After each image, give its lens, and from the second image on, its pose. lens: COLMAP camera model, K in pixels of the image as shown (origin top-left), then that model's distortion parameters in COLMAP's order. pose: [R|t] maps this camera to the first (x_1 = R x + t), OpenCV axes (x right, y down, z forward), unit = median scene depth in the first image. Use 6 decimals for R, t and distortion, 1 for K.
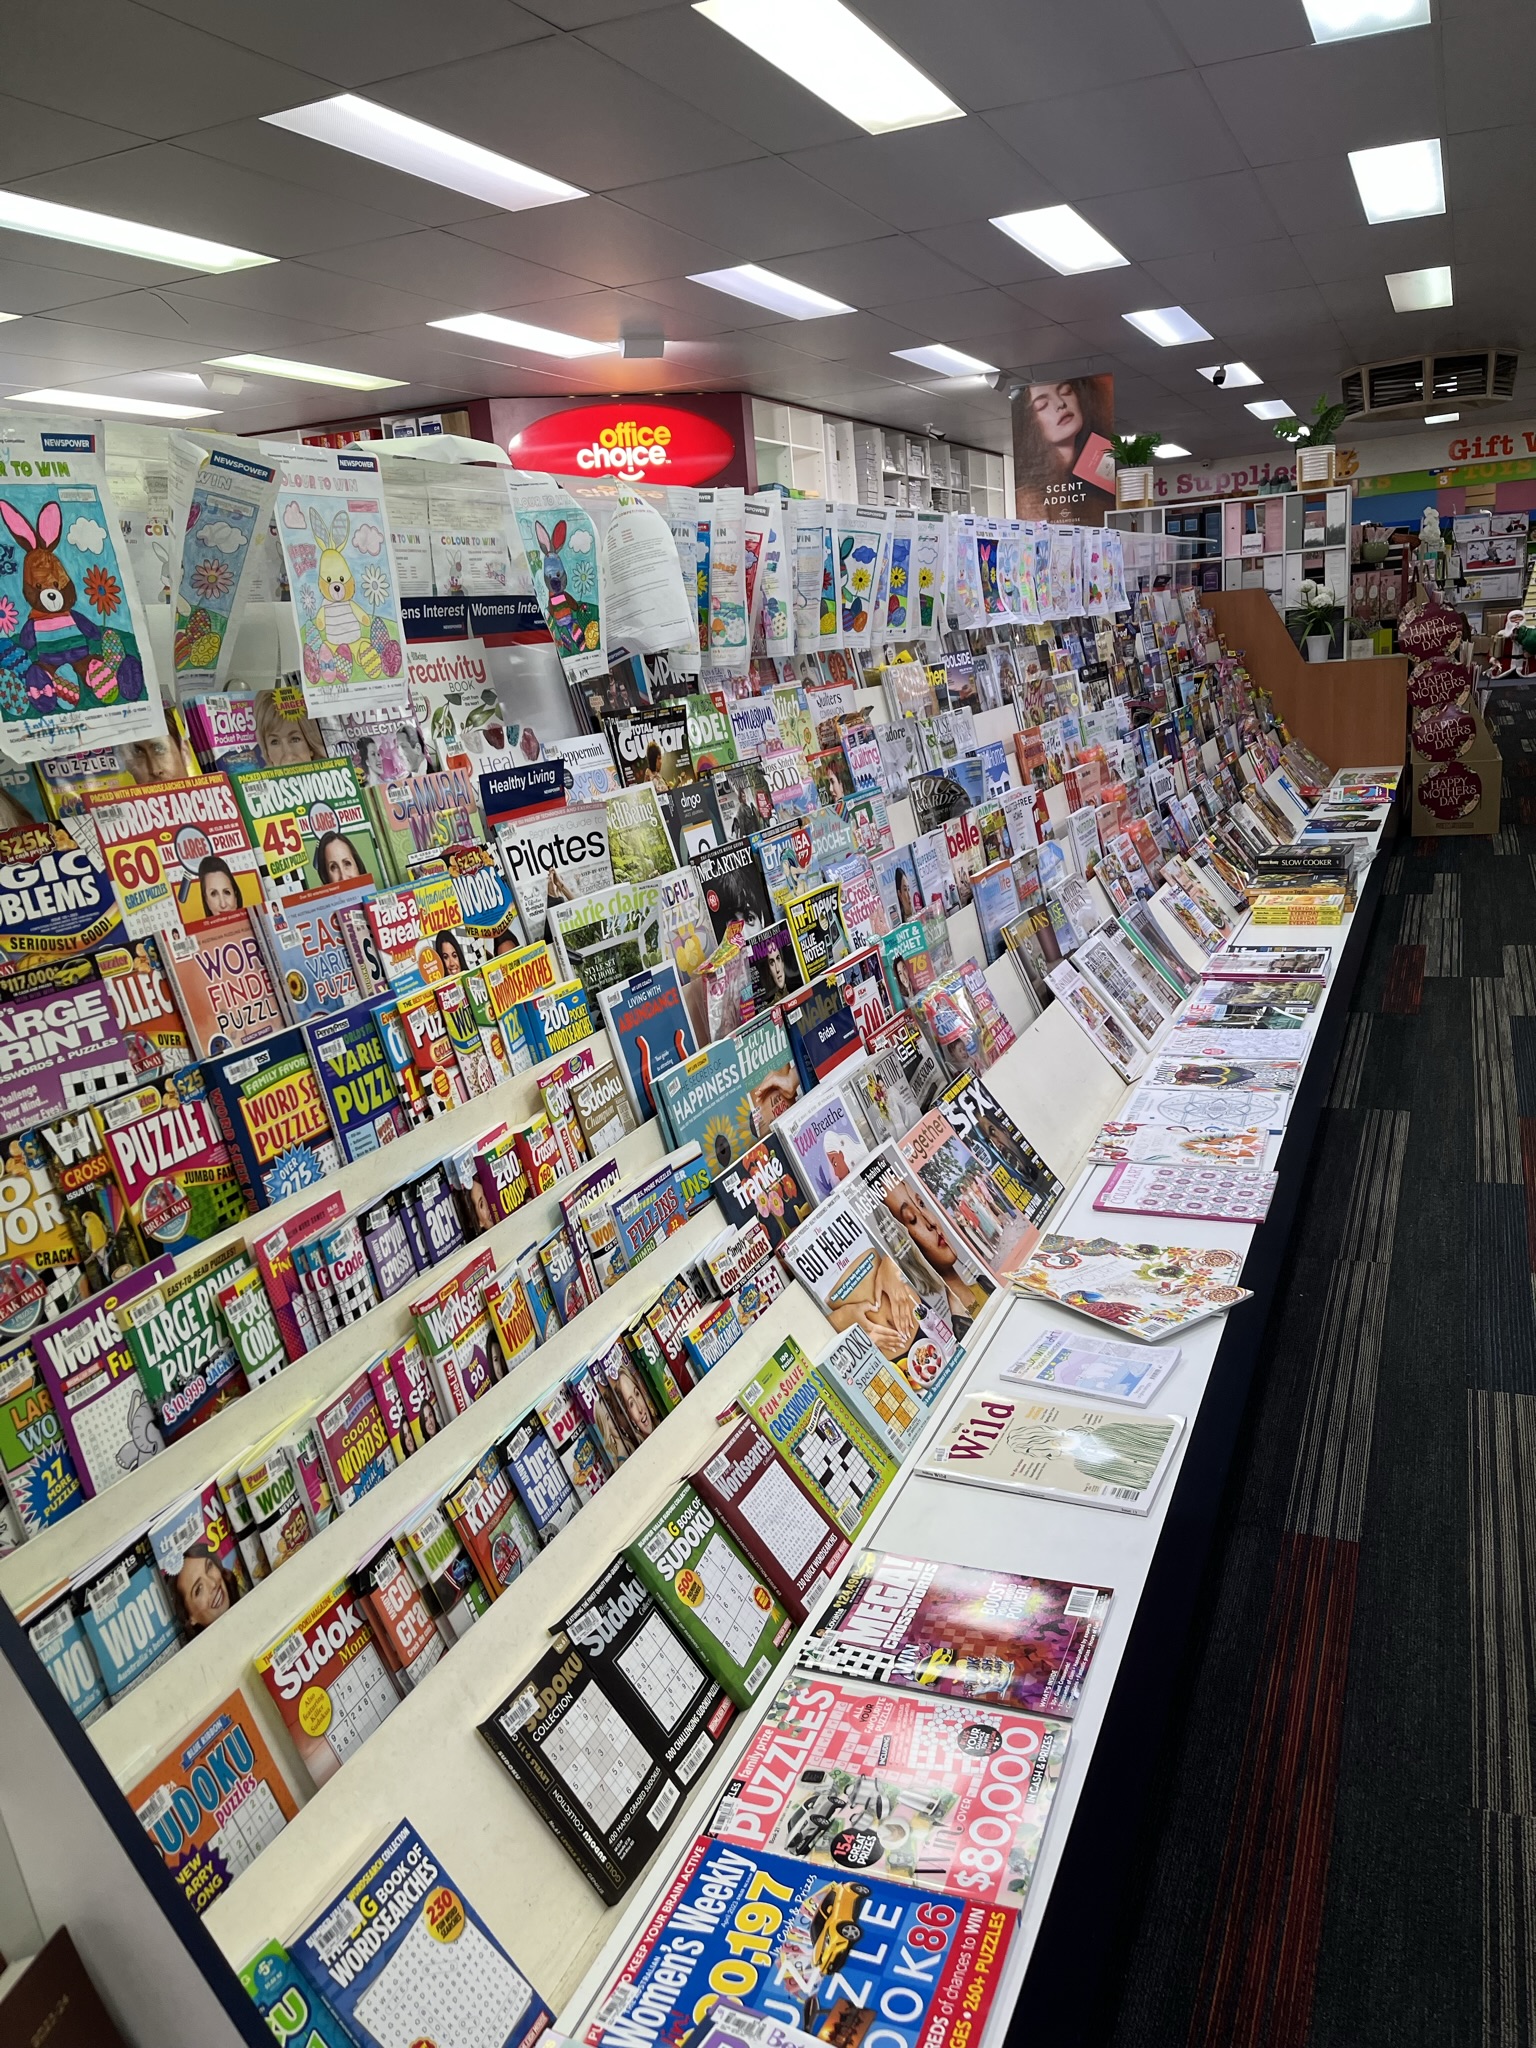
lens RADIAL K [[1551.8, 0, 762.3], [0, 1551.8, 1028.8], [0, 0, 1]] dist [0.005173, 0.001594]
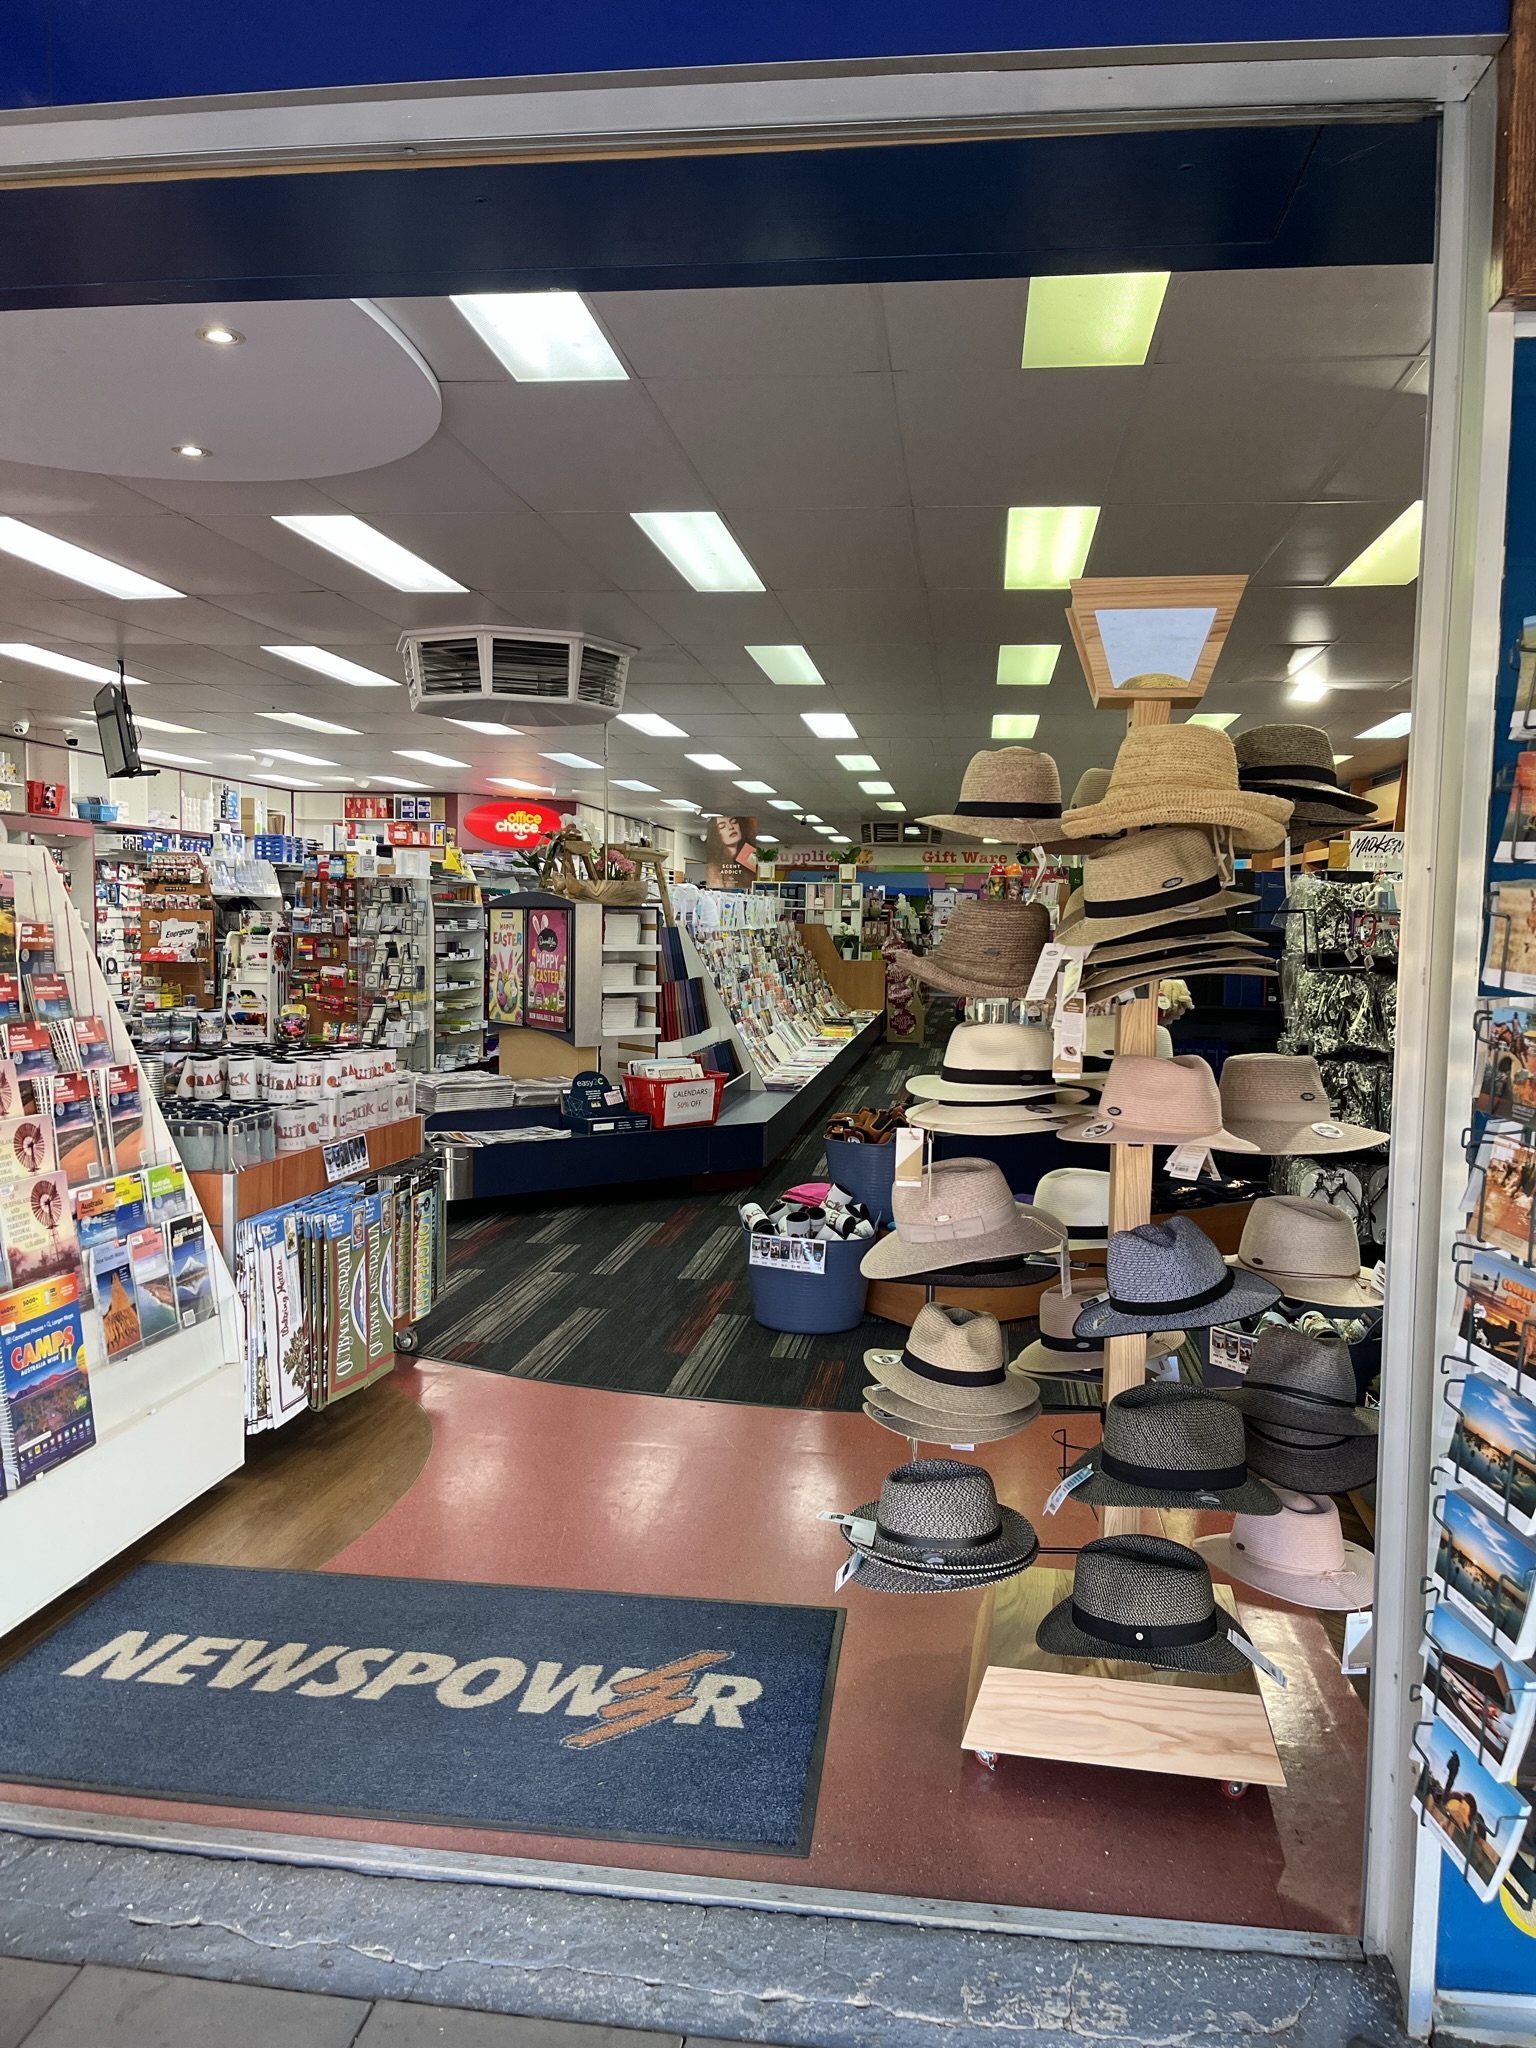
lens RADIAL K [[1551.8, 0, 768.6], [0, 1551.8, 1023.3], [0, 0, 1]] dist [0.005173, 0.001594]
pose [[0.956948, 0.081128, 0.278691, -0.333250], [-0.026420, 0.980505, -0.194710, 0.267326], [-0.289054, 0.178964, 0.940436, -0.959479]]
